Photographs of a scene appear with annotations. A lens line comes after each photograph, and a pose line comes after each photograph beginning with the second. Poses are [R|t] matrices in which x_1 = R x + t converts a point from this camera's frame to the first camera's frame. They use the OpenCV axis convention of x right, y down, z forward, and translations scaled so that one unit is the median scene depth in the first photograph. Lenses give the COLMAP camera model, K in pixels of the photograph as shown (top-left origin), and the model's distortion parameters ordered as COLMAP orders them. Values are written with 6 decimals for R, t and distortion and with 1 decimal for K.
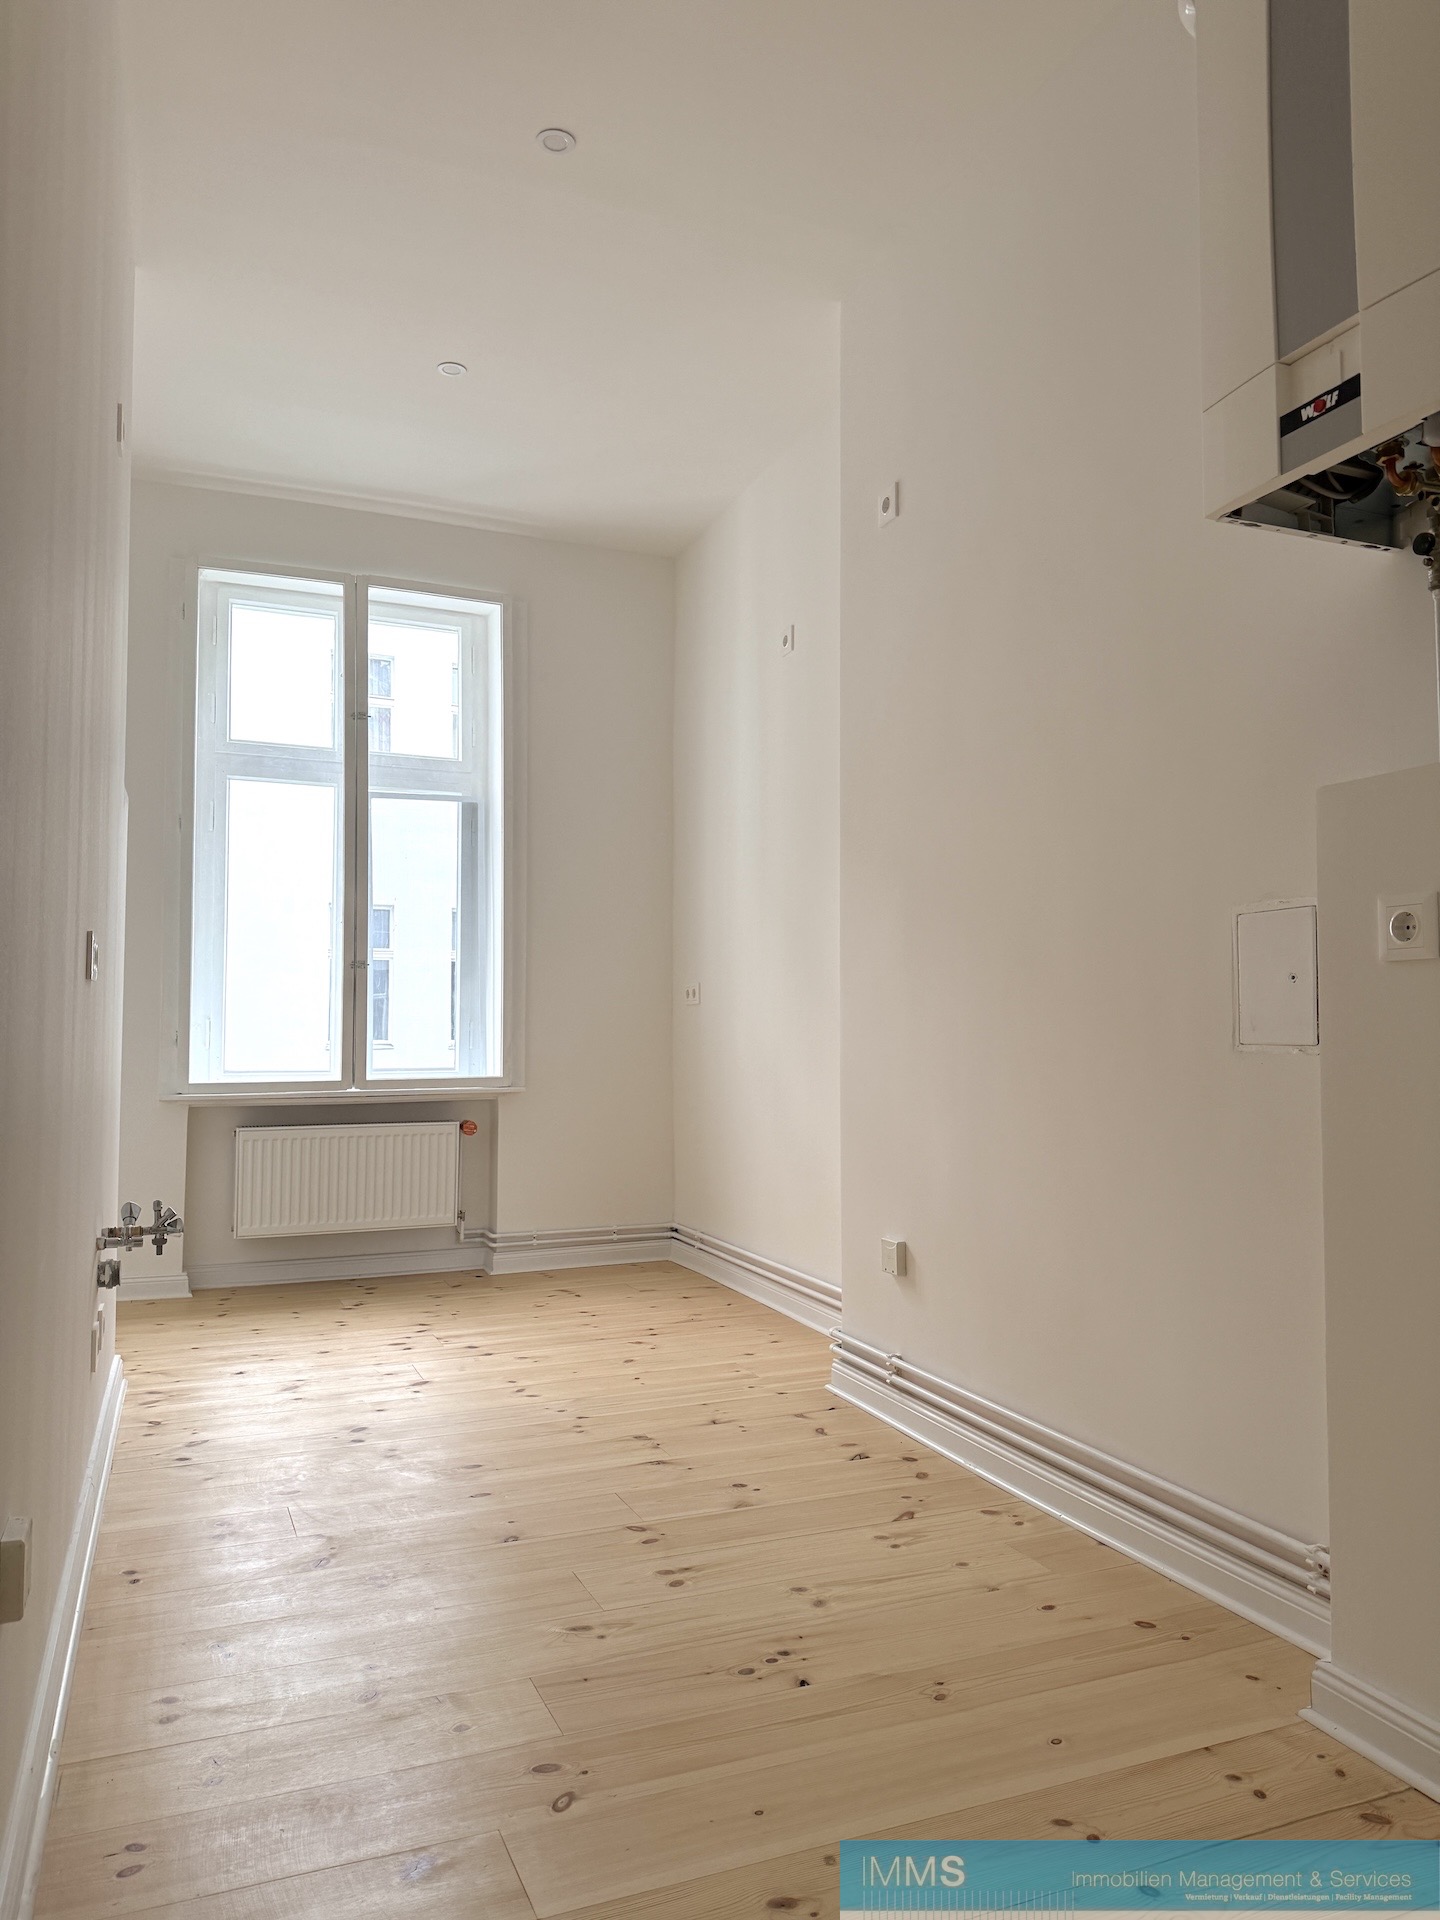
lens RADIAL K [[1366.5, 0, 720.0], [0, 1366.5, 960.0], [0, 0, 1]] dist [0.003877, -0.008340]
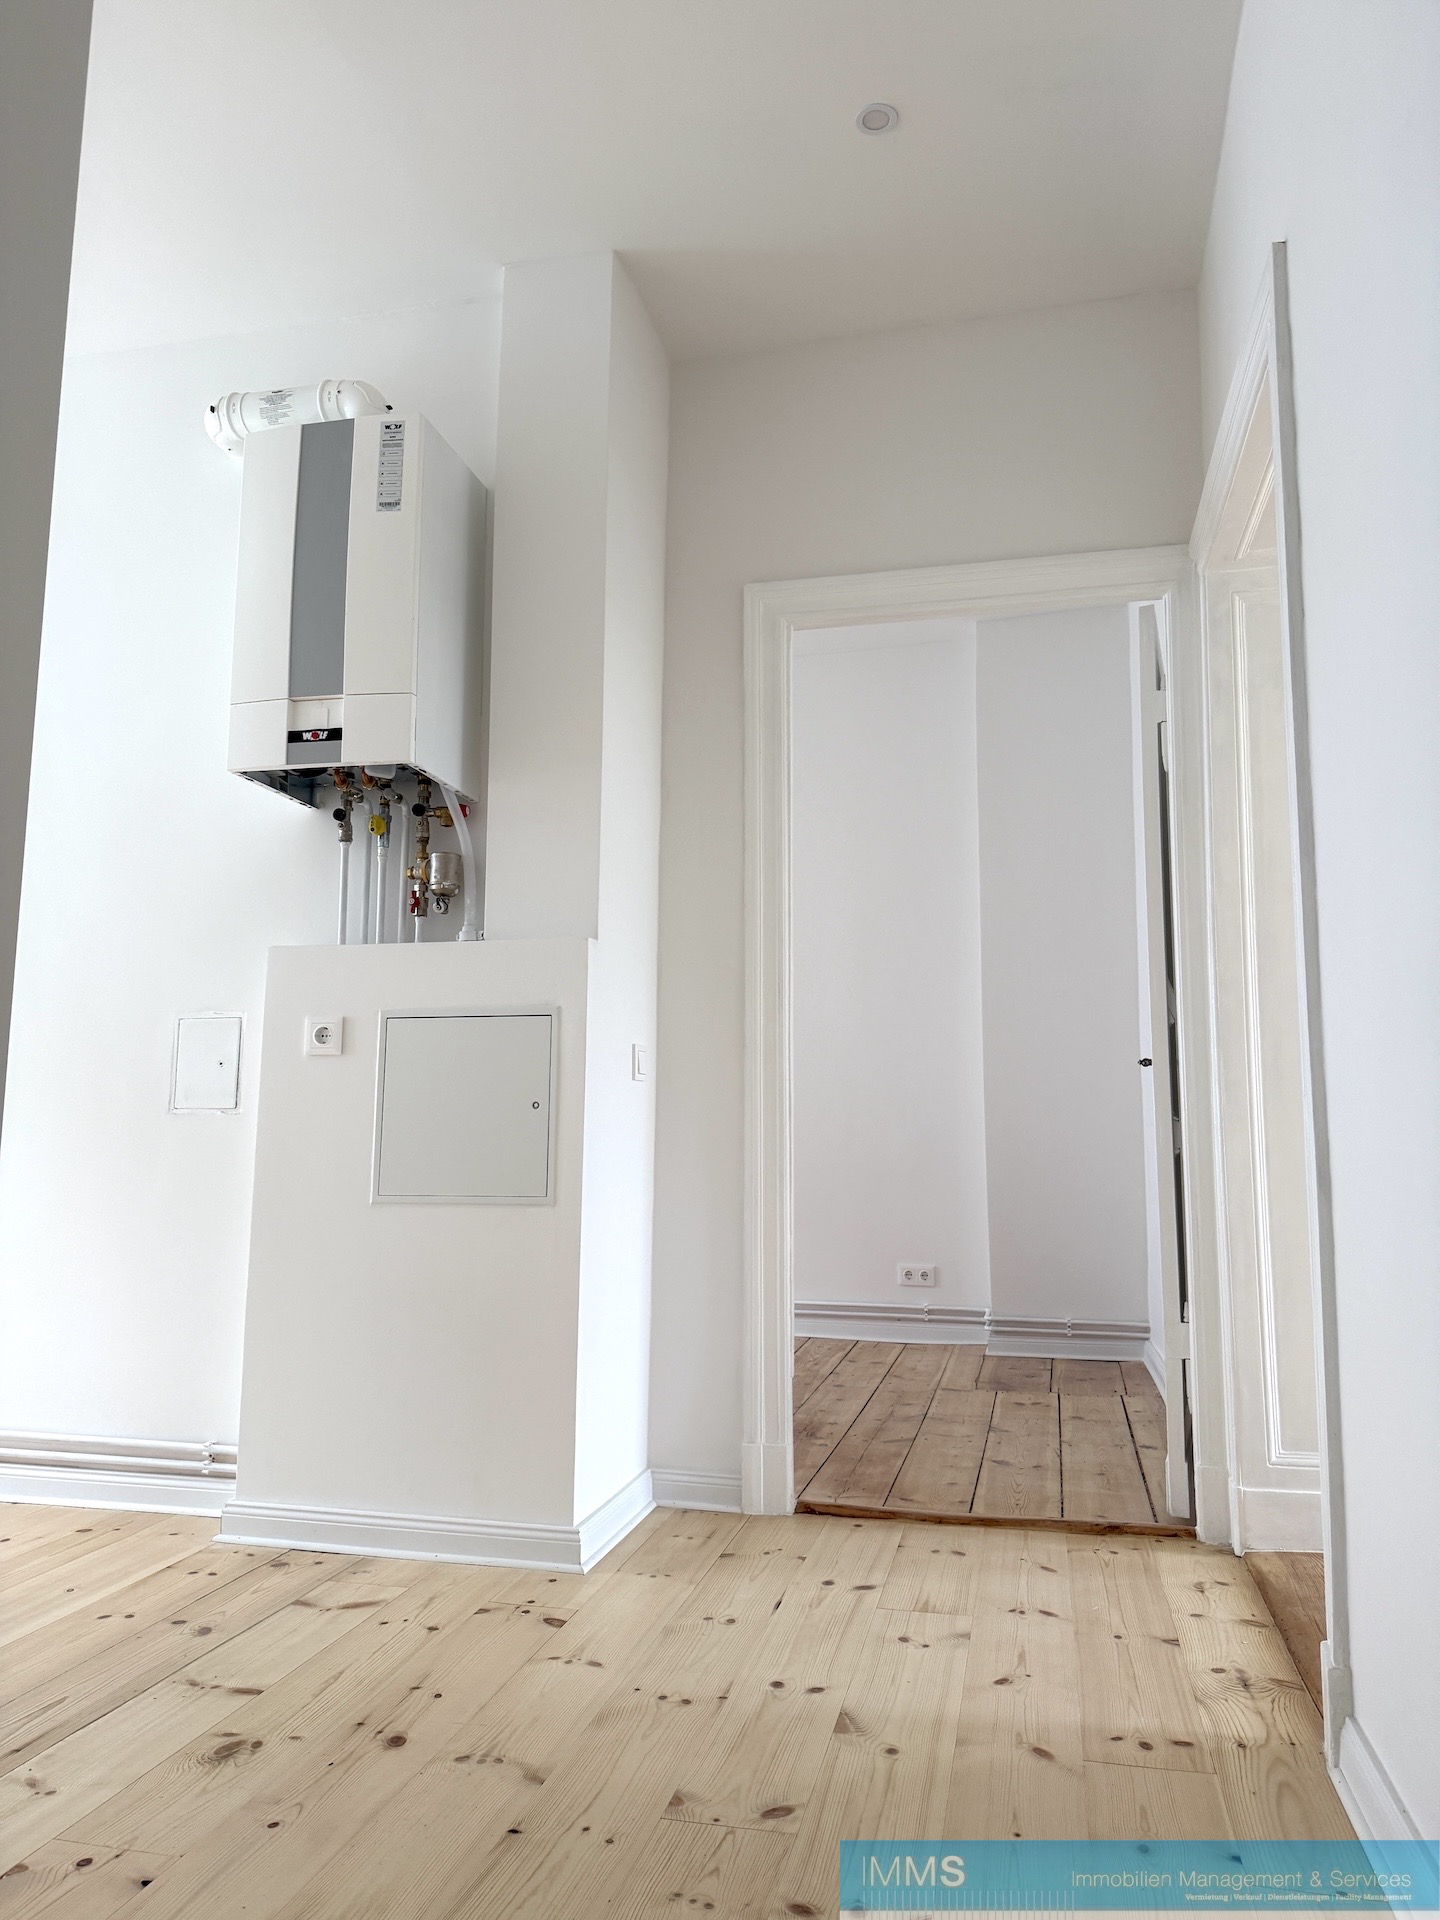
lens RADIAL K [[1366.5, 0, 720.0], [0, 1366.5, 960.0], [0, 0, 1]] dist [0.003877, -0.008340]
pose [[0.581488, 0.108842, 0.806242, -0.597613], [-0.046694, 0.993842, -0.100490, 0.030221], [-0.812214, 0.020787, 0.582989, -0.406753]]
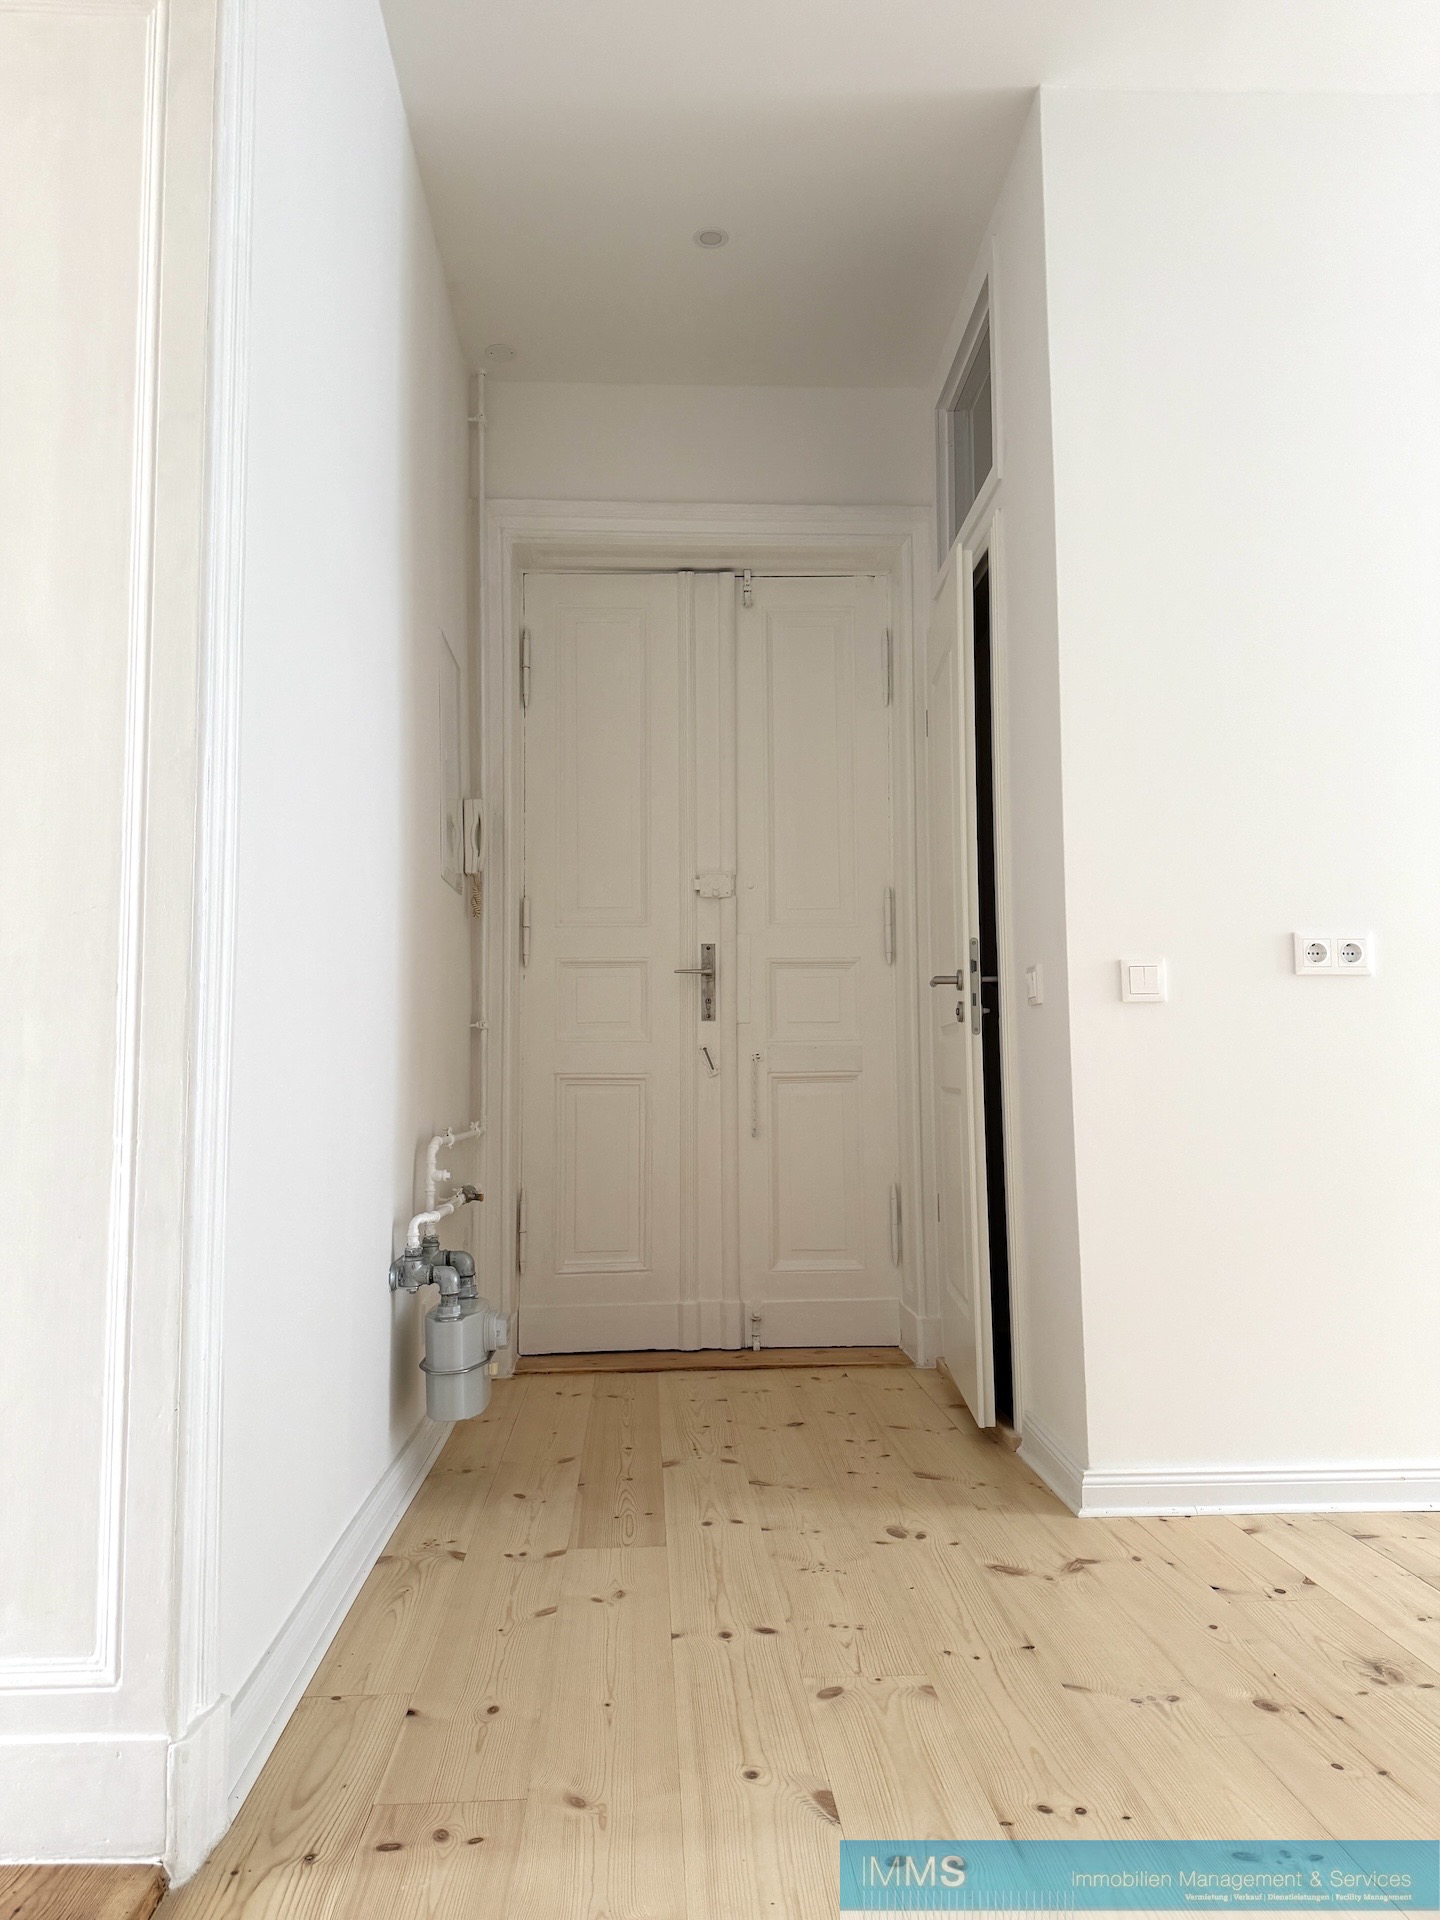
lens RADIAL K [[1366.5, 0, 720.0], [0, 1366.5, 960.0], [0, 0, 1]] dist [0.003877, -0.008340]
pose [[-0.328809, -0.084474, -0.940611, 1.552718], [0.052539, 0.992813, -0.107528, 0.101502], [0.942934, -0.084775, -0.322008, 0.543670]]
